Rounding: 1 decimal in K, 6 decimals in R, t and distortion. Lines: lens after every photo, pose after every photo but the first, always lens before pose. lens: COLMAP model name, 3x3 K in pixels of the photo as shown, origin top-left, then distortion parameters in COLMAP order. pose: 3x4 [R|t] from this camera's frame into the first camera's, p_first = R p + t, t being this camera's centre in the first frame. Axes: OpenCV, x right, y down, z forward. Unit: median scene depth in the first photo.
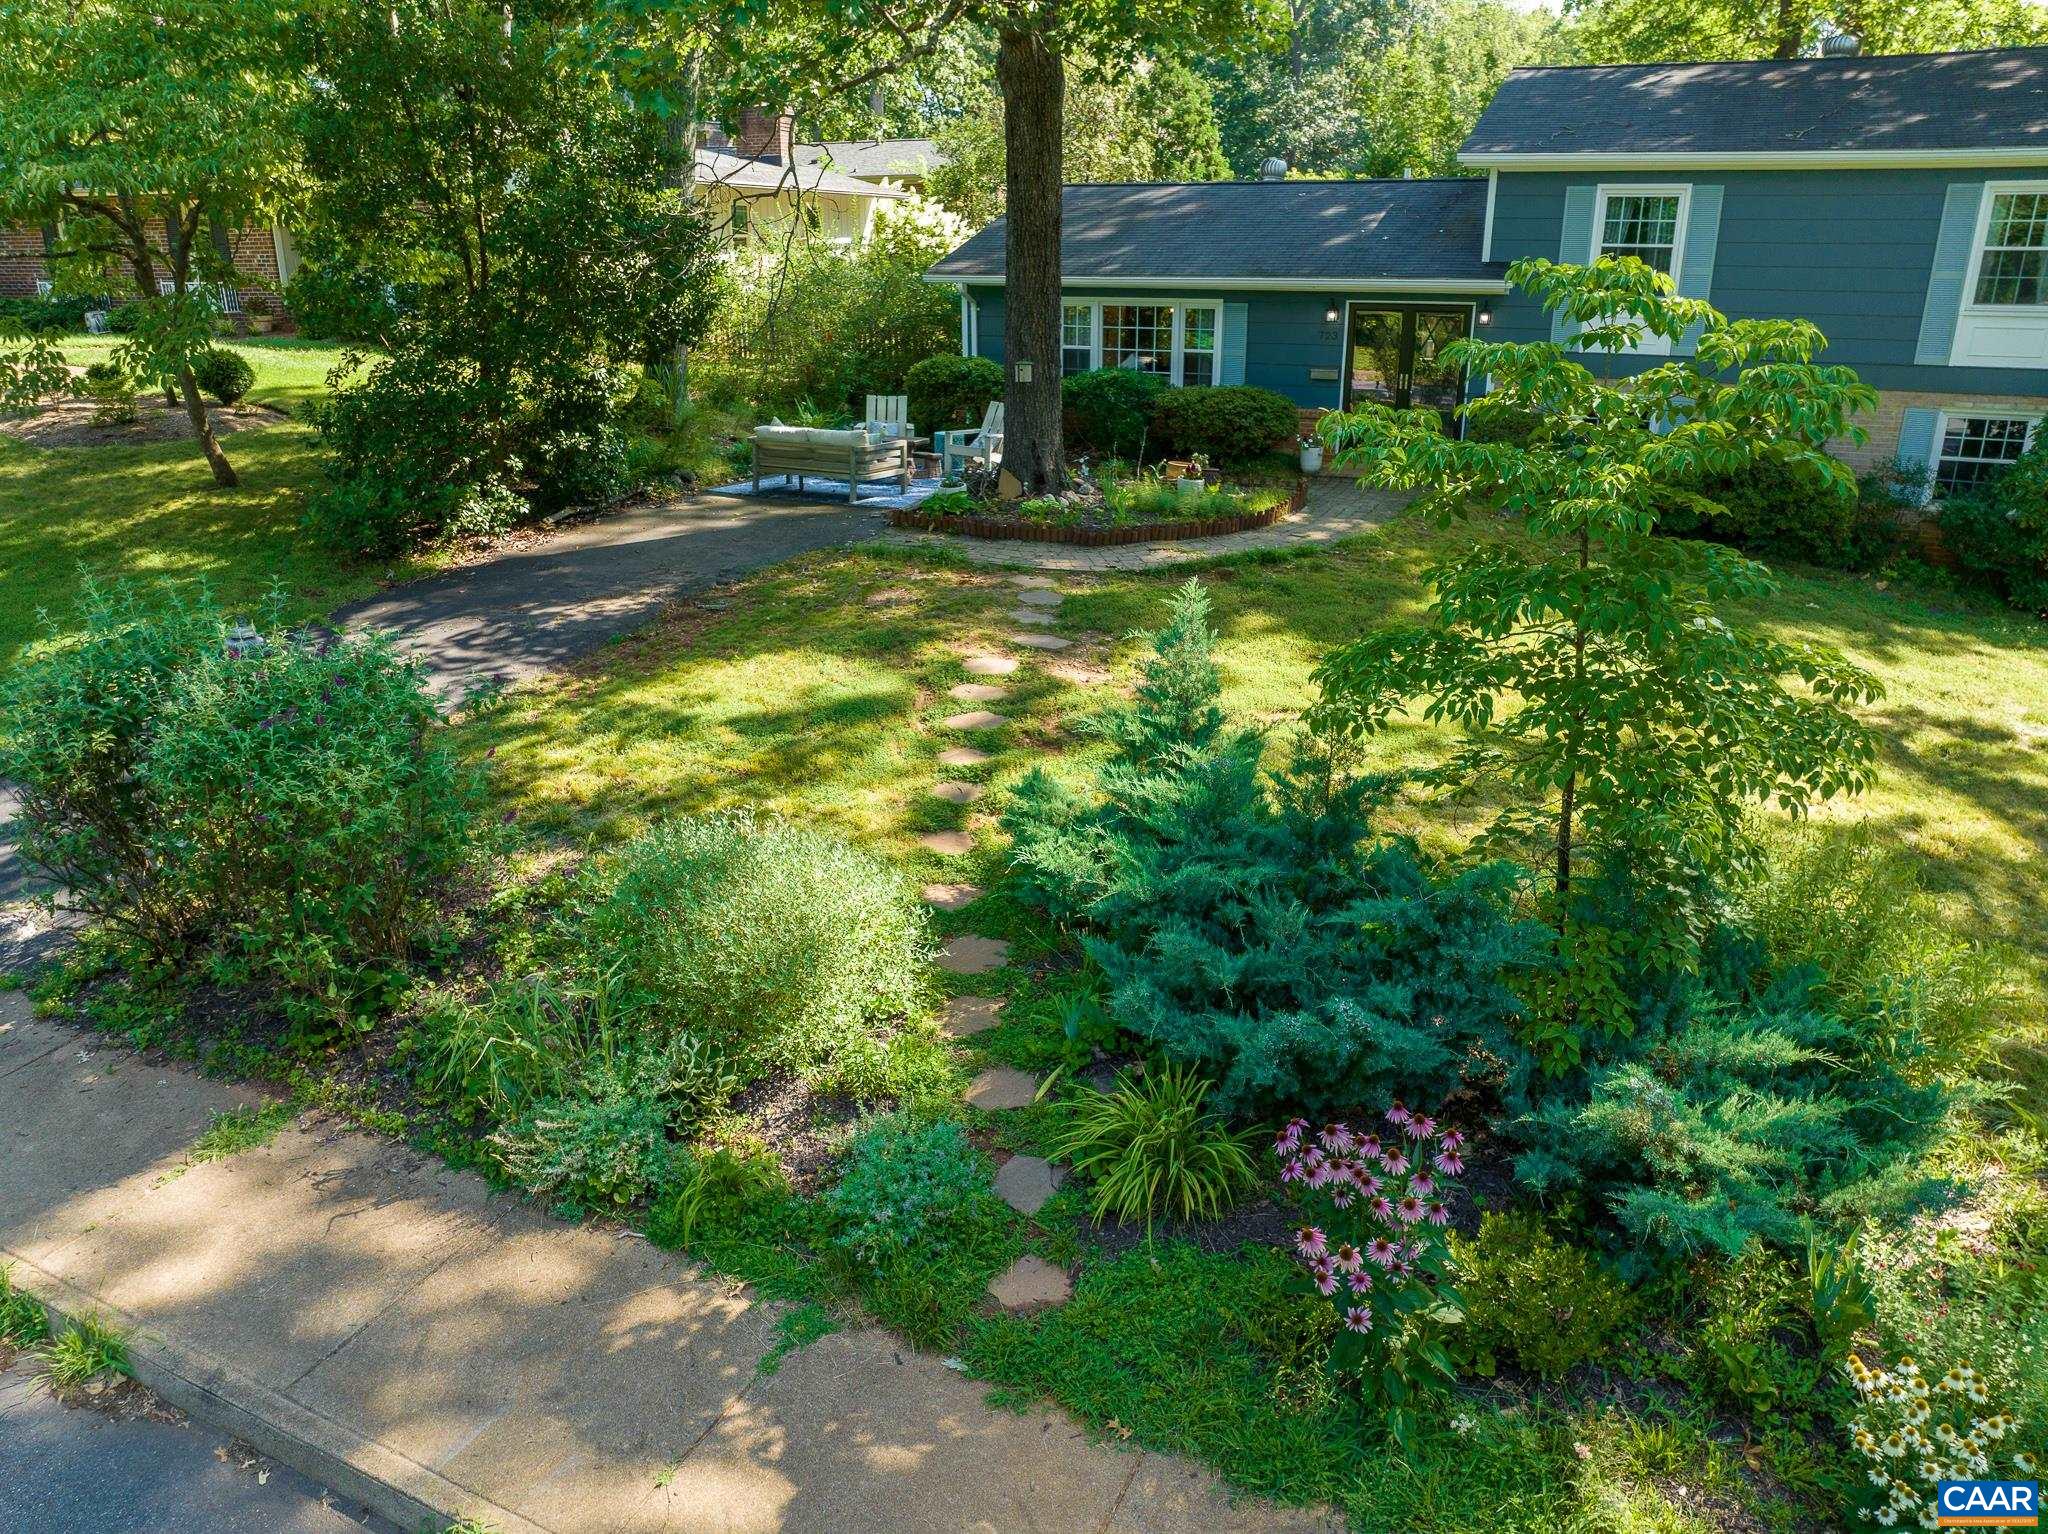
lens RADIAL K [[1411.3, 0, 1028.0], [0, 1411.3, 763.2], [0, 0, 1]] dist [-0.042395, 0.005753]
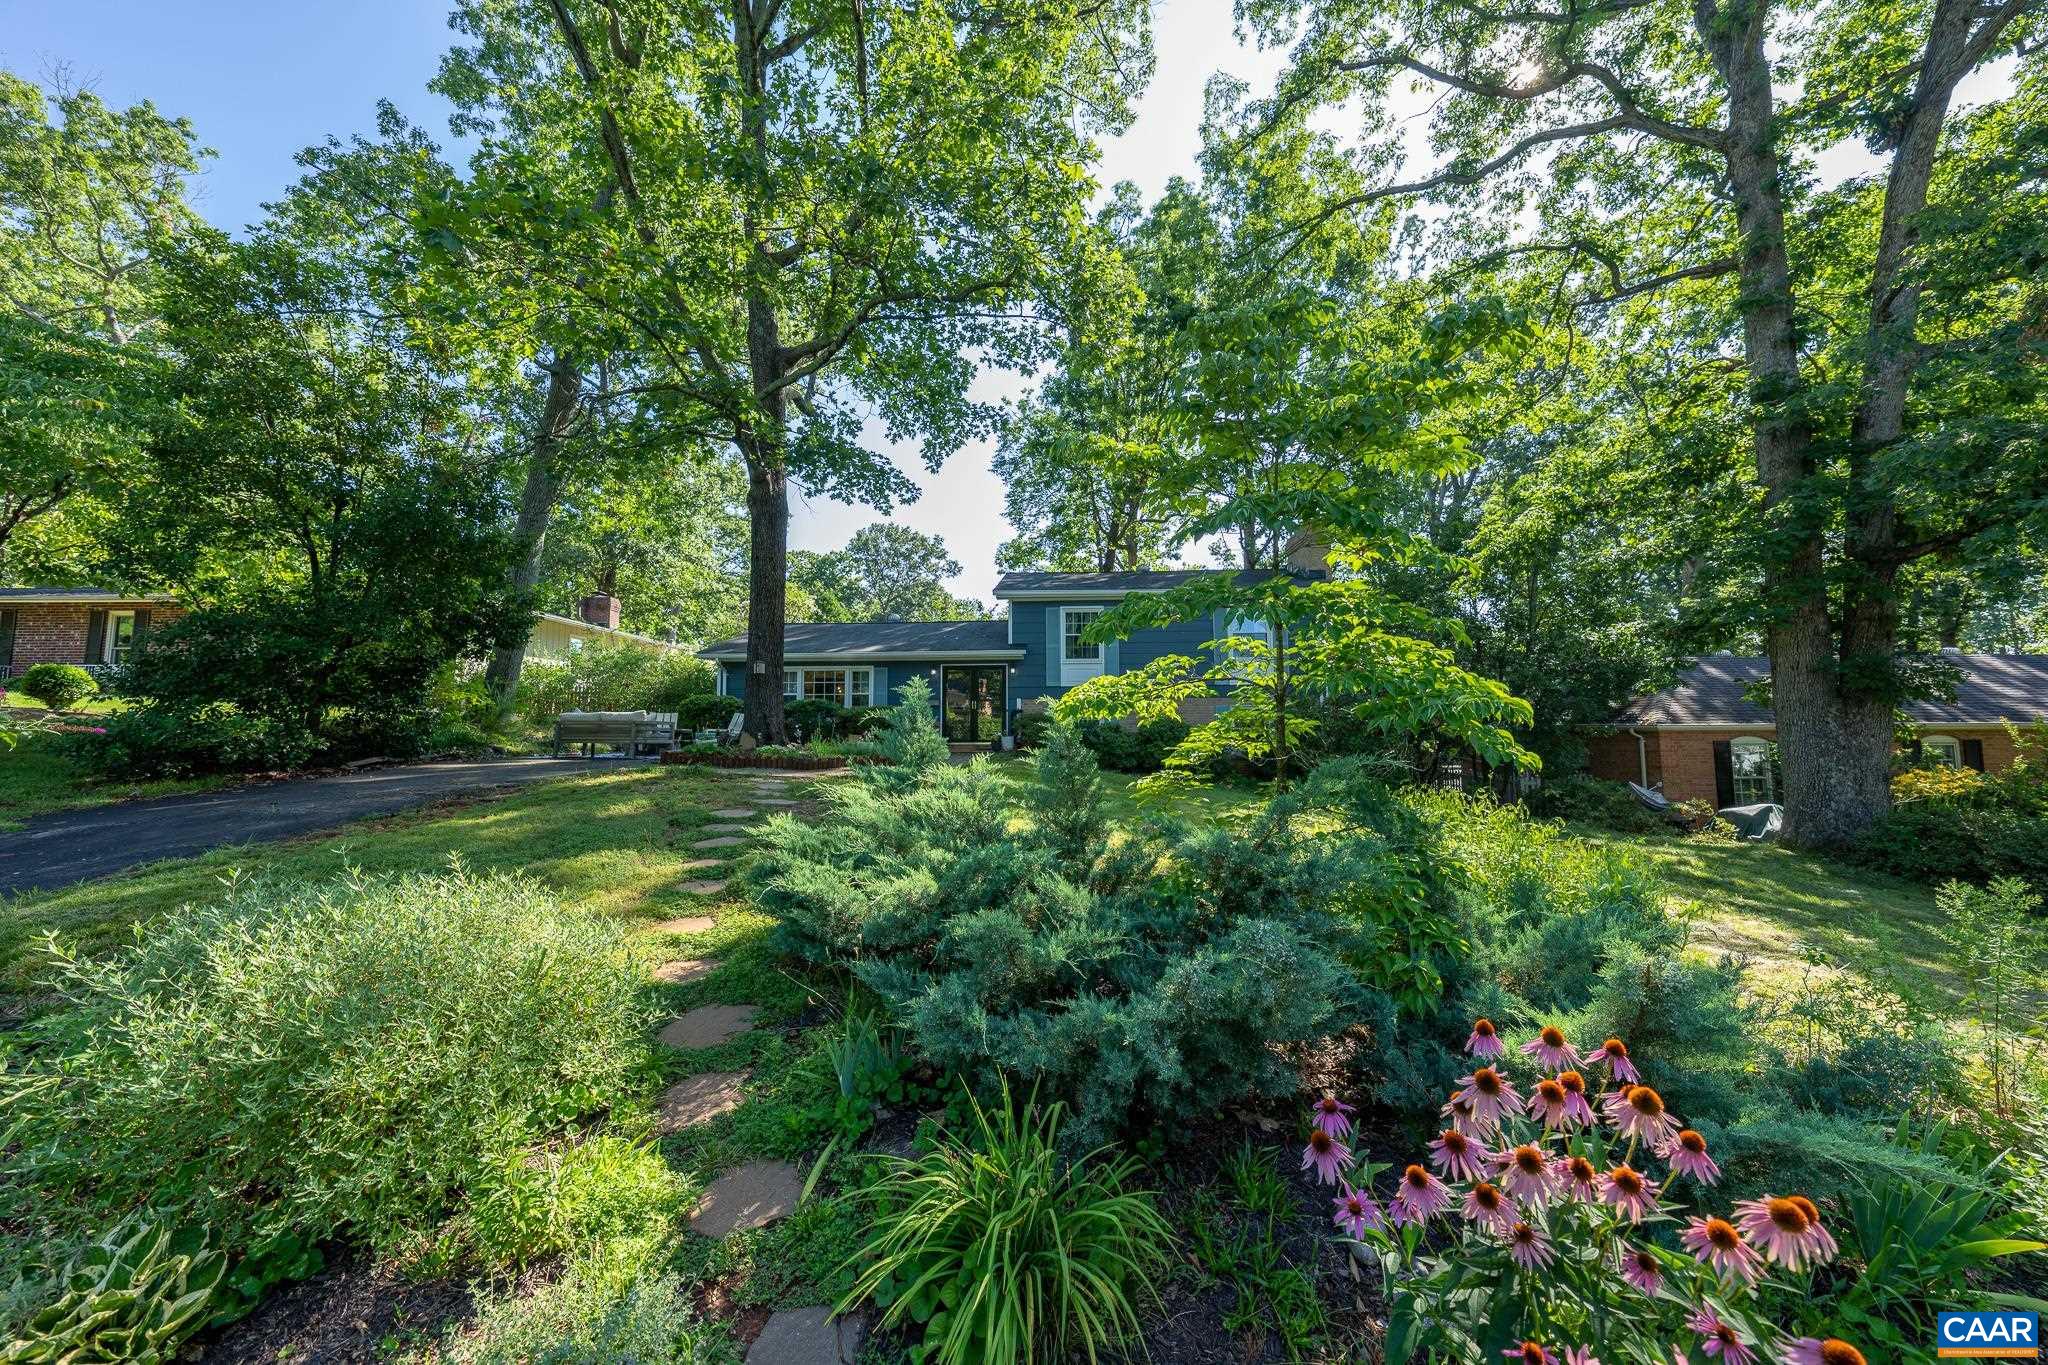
lens RADIAL K [[693.3, 0, 1026.4], [0, 693.3, 673.7], [0, 0, 1]] dist [-0.001668, -0.000116]
pose [[0.930204, 0.023511, 0.366288, -0.008059], [0.122870, 0.920424, -0.371110, 0.050035], [-0.345866, 0.390214, 0.853294, 0.203090]]
